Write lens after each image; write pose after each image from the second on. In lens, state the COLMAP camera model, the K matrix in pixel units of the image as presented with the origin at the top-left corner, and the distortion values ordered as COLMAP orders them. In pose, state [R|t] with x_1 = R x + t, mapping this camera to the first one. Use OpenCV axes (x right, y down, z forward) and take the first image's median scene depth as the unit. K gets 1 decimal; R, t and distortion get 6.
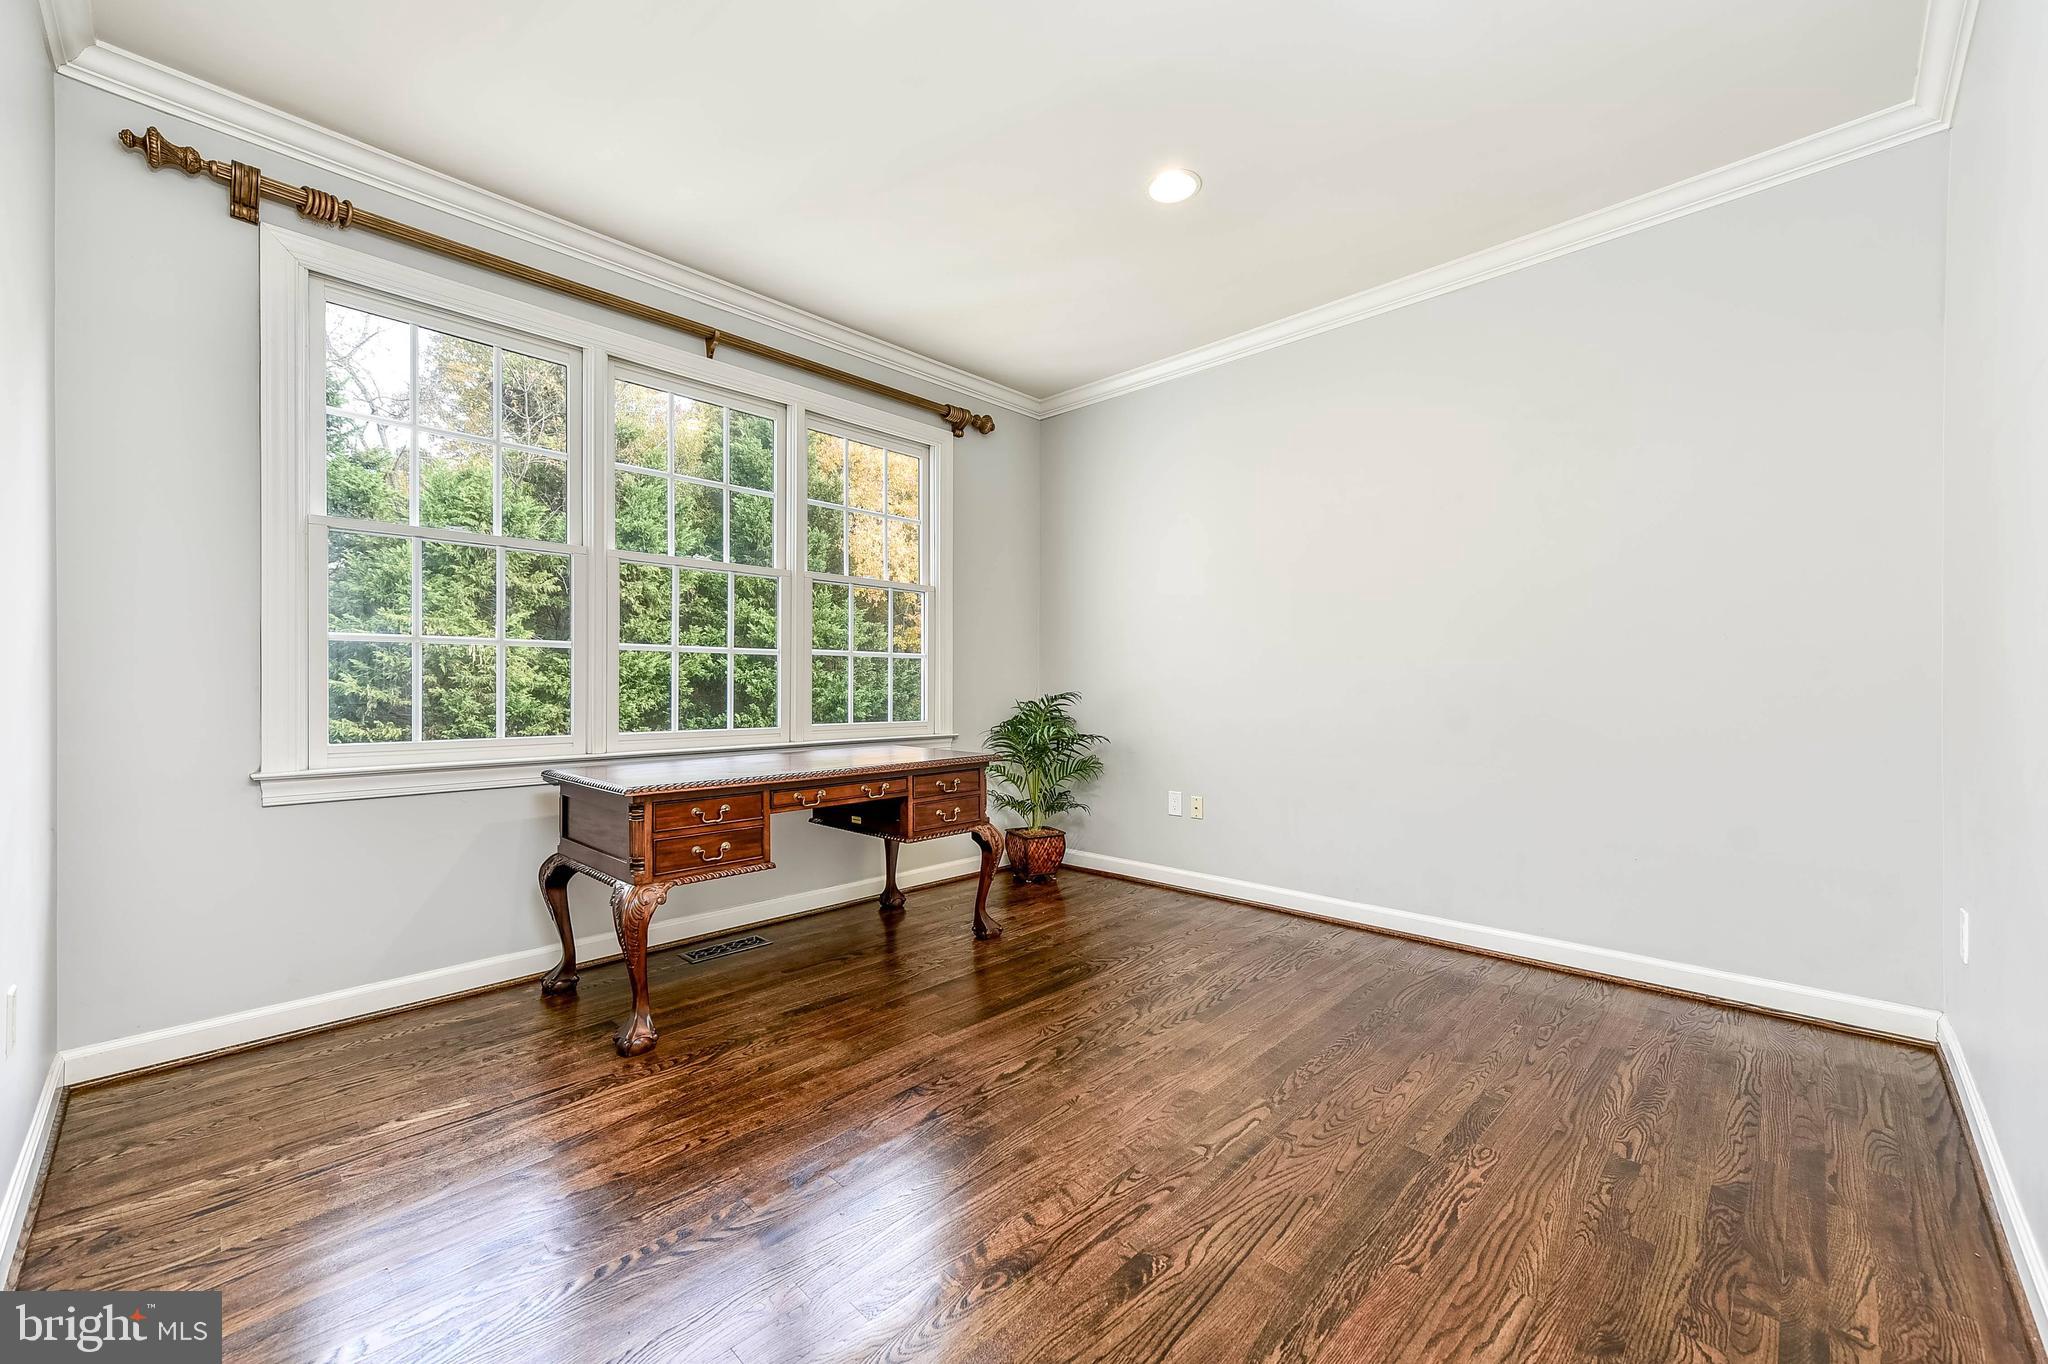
lens RADIAL K [[794.7, 0, 1024.0], [0, 794.7, 682.0], [0, 0, 1]] dist [-0.000259, -0.000011]
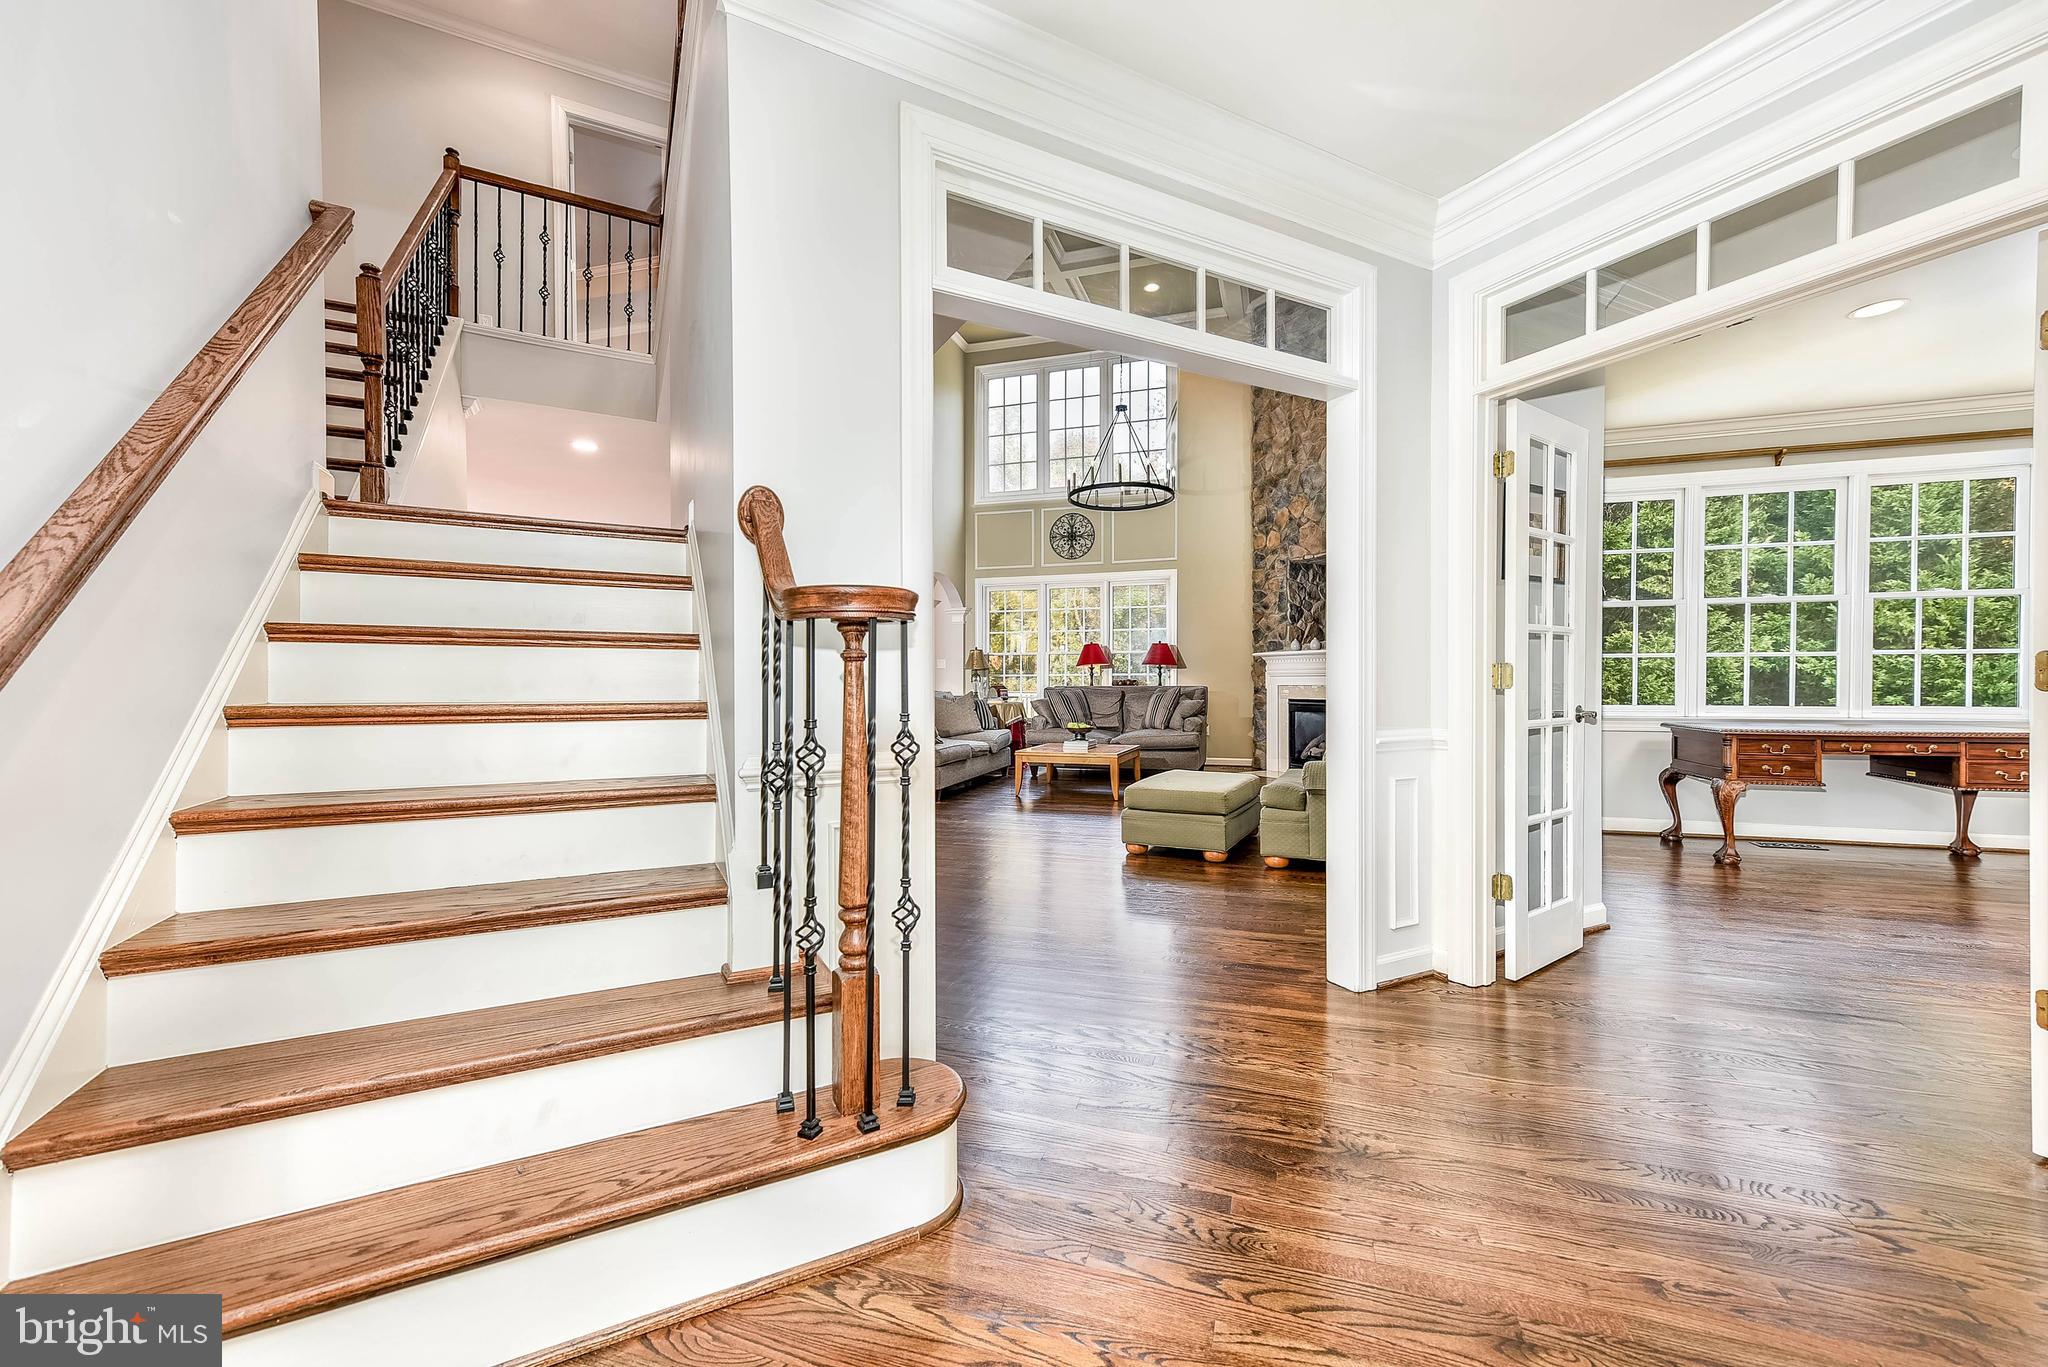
lens RADIAL K [[789.2, 0, 1024.0], [0, 789.2, 683.5], [0, 0, 1]] dist [0.000560, 0.000133]
pose [[0.423309, 0.009525, -0.905936, 0.403724], [0.005816, 0.999896, 0.013230, -0.012377], [0.905967, -0.010869, 0.423209, -1.045119]]
